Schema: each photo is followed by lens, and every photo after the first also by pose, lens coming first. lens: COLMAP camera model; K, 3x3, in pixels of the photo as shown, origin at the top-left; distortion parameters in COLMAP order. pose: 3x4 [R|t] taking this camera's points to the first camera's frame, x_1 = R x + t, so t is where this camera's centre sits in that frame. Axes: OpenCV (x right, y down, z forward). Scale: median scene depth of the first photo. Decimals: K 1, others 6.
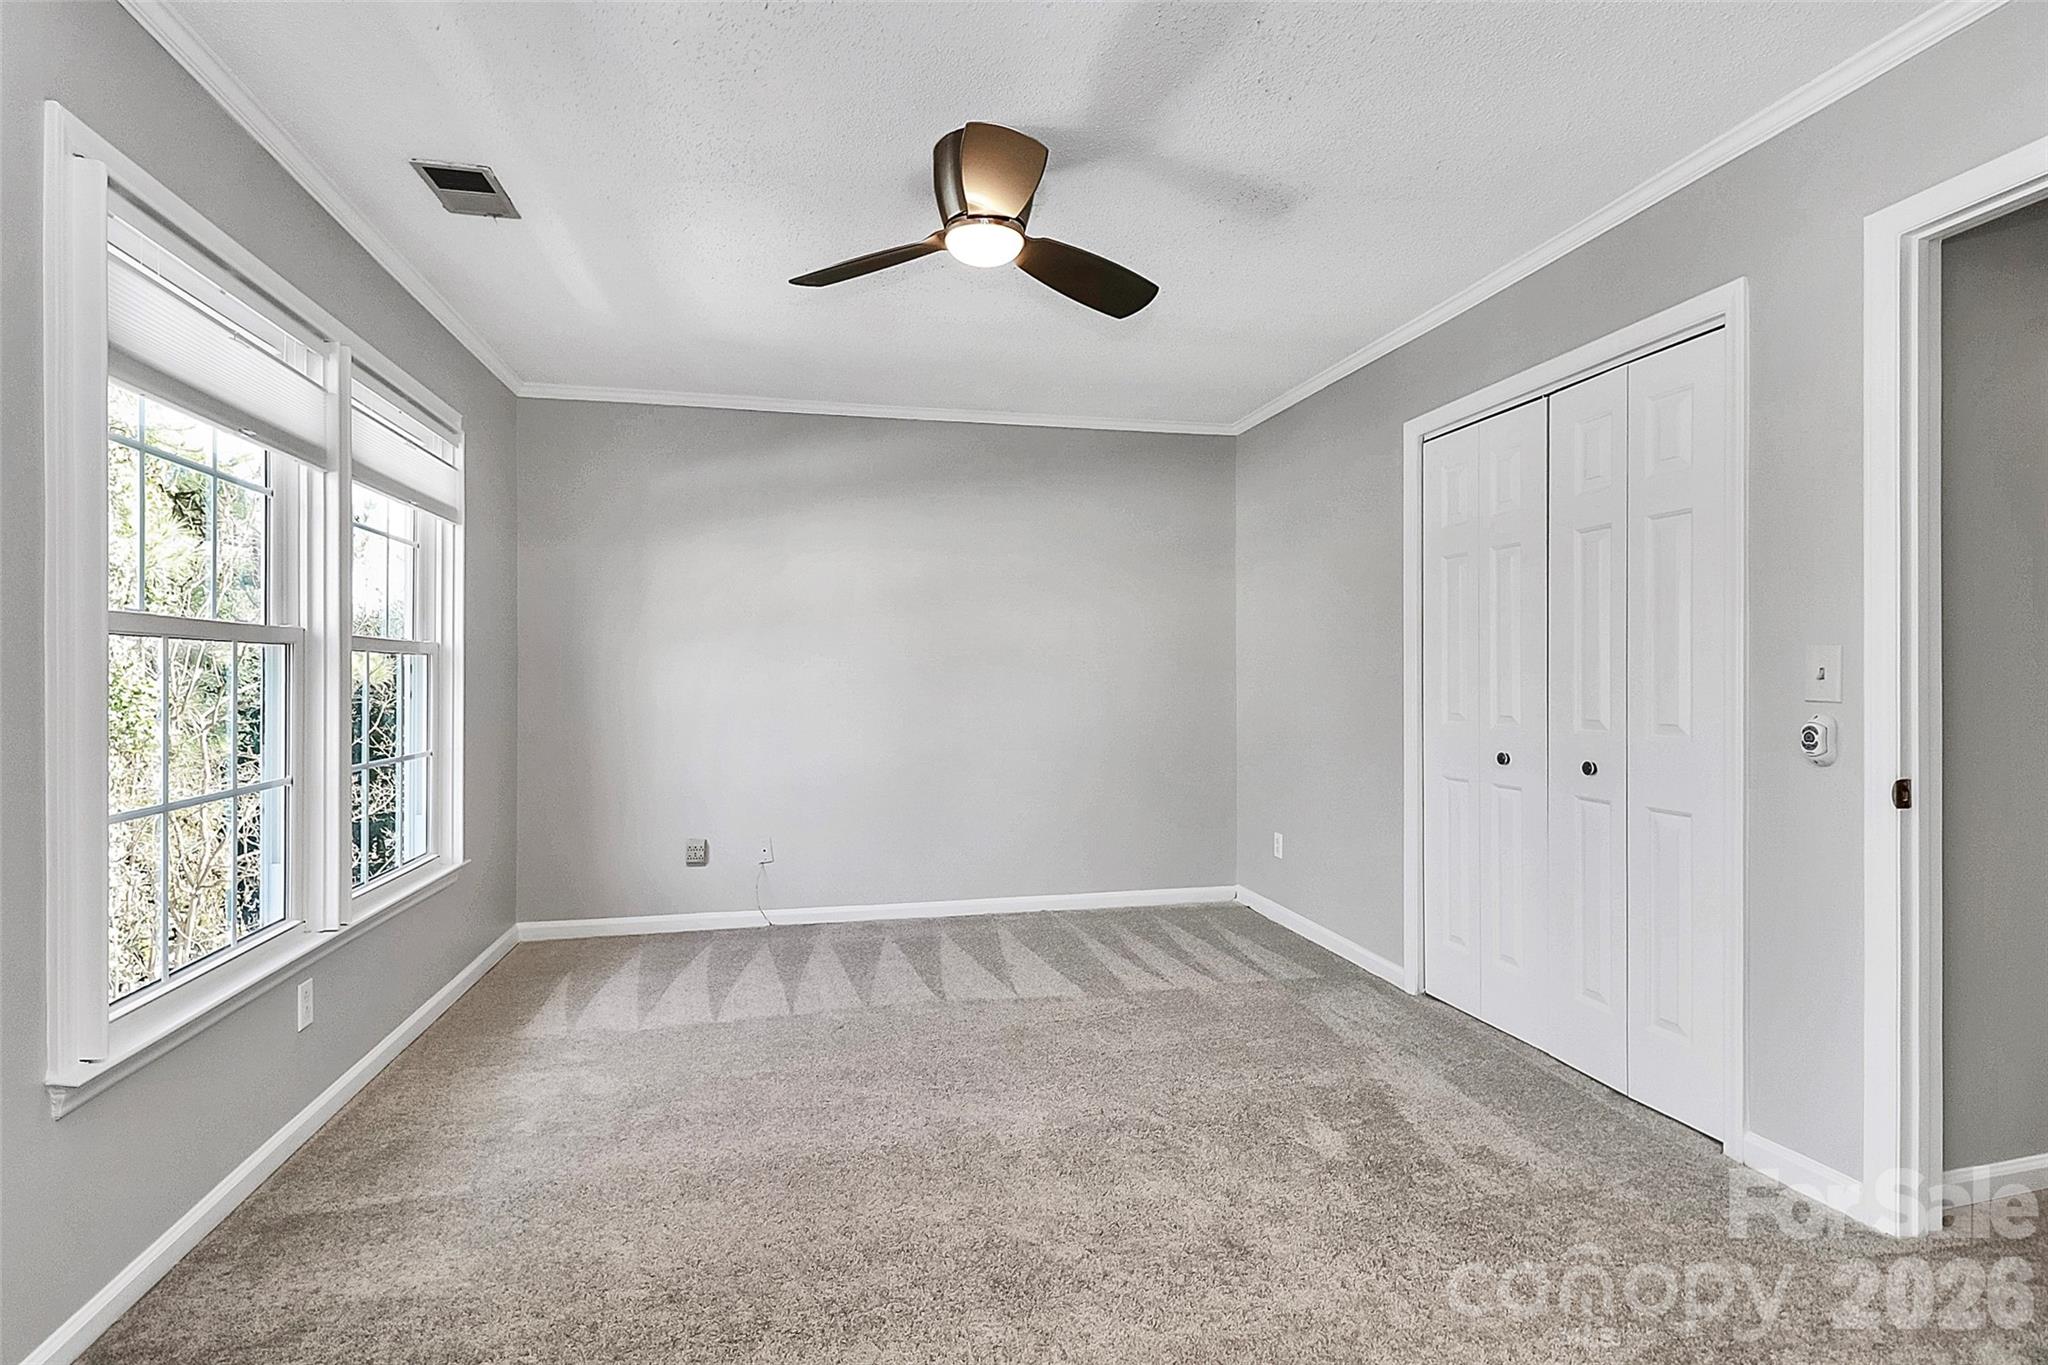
lens RADIAL K [[967.5, 0, 1019.7], [0, 967.5, 680.5], [0, 0, 1]] dist [0.017841, -0.012416]
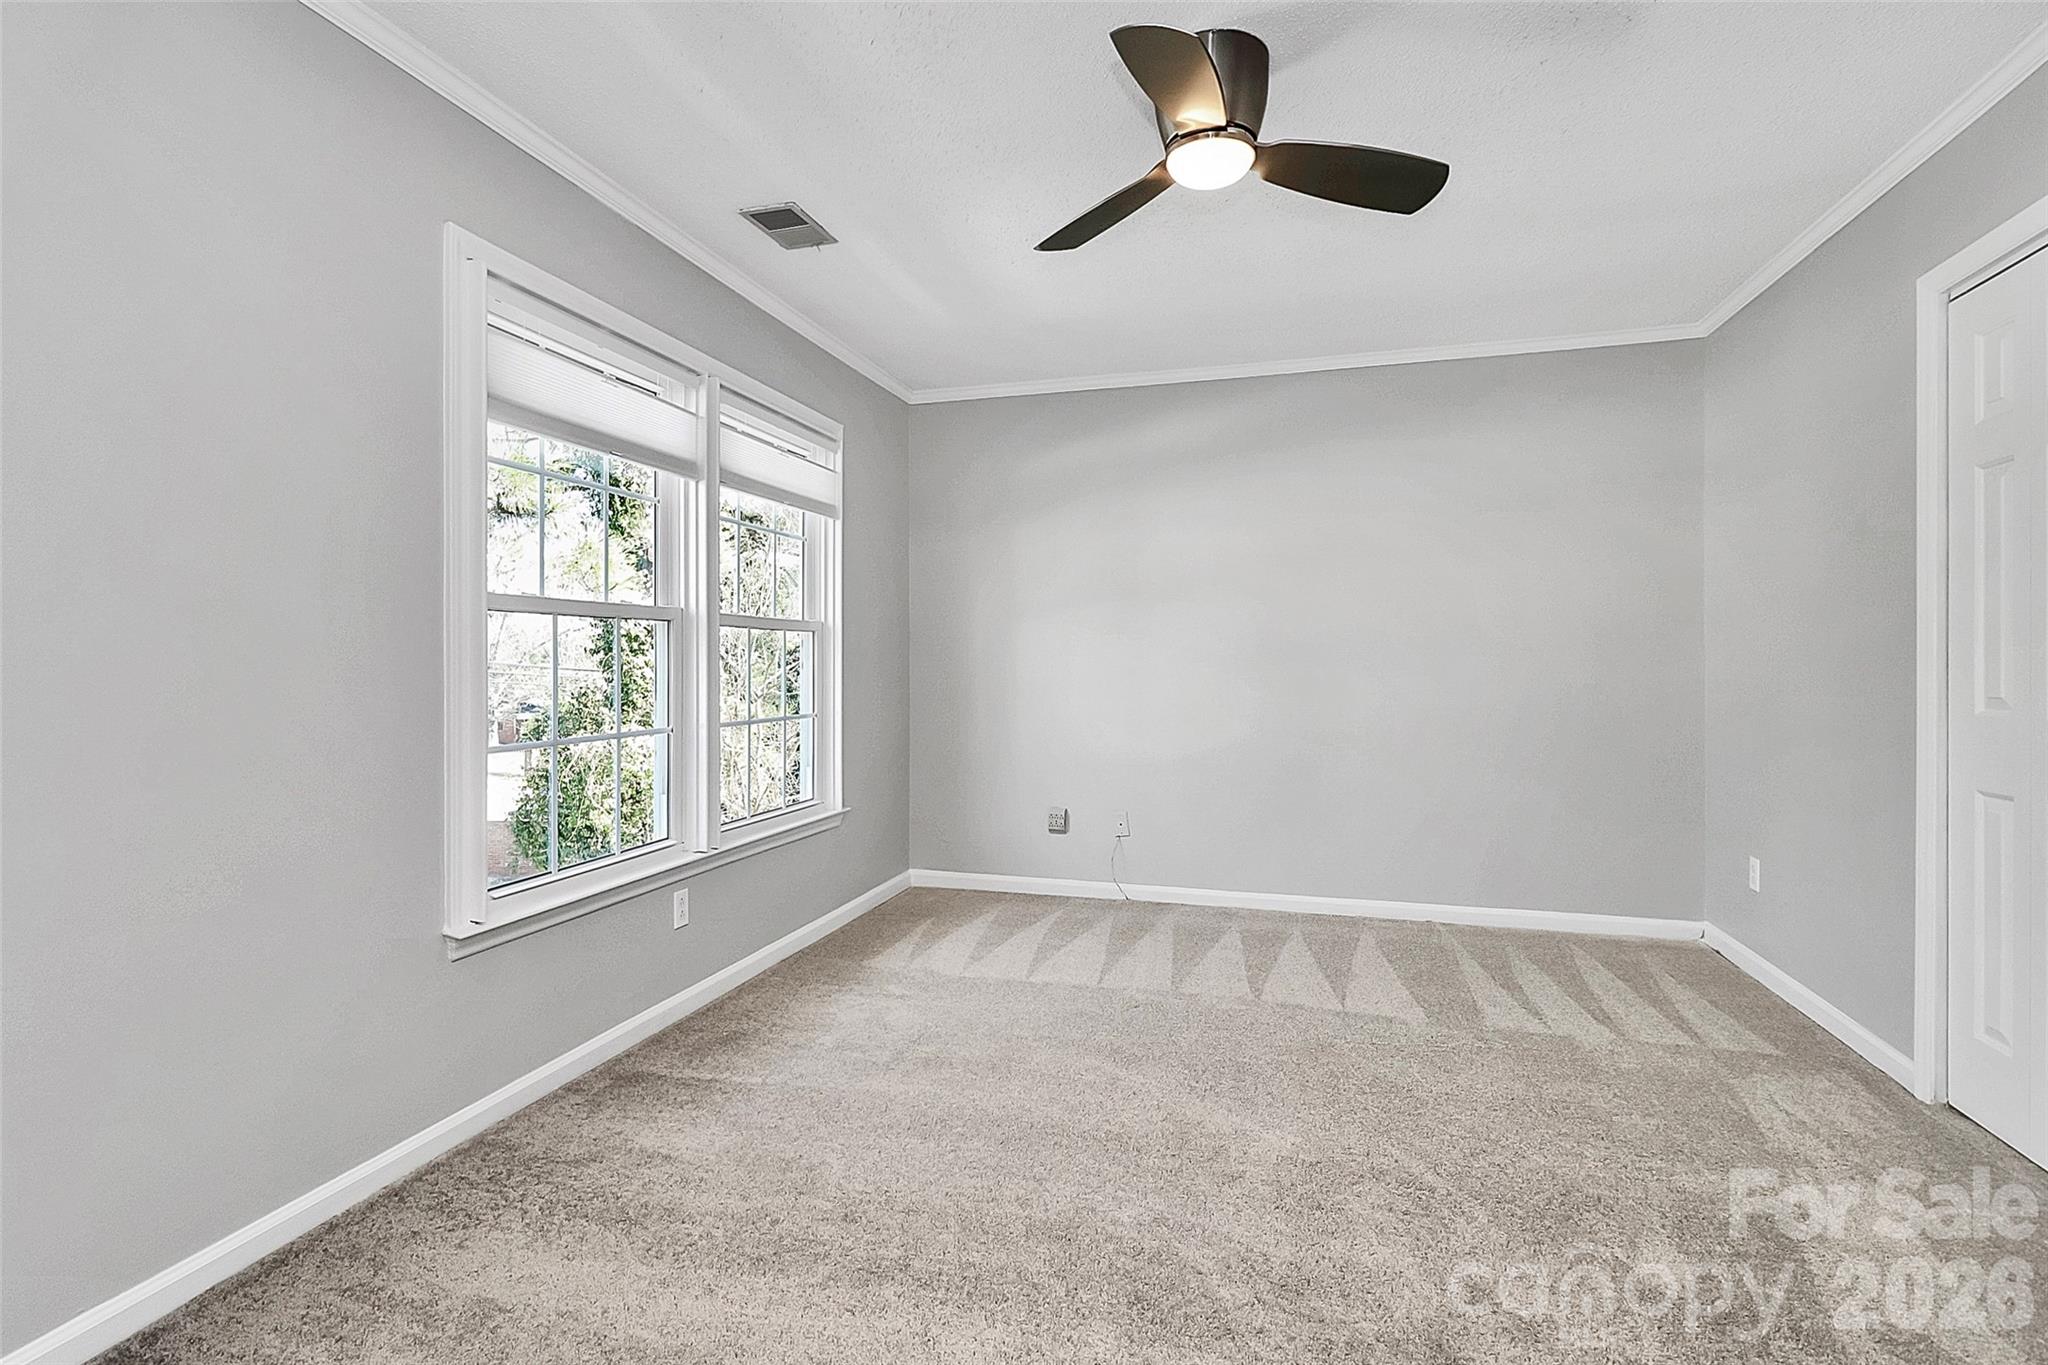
lens RADIAL K [[973.6, 0, 1021.7], [0, 973.6, 673.2], [0, 0, 1]] dist [0.016371, -0.013990]
pose [[0.876190, 0.006980, -0.481916, 0.179391], [-0.003490, 0.999961, 0.008138, 0.013466], [0.481954, -0.005448, 0.876180, 0.082289]]
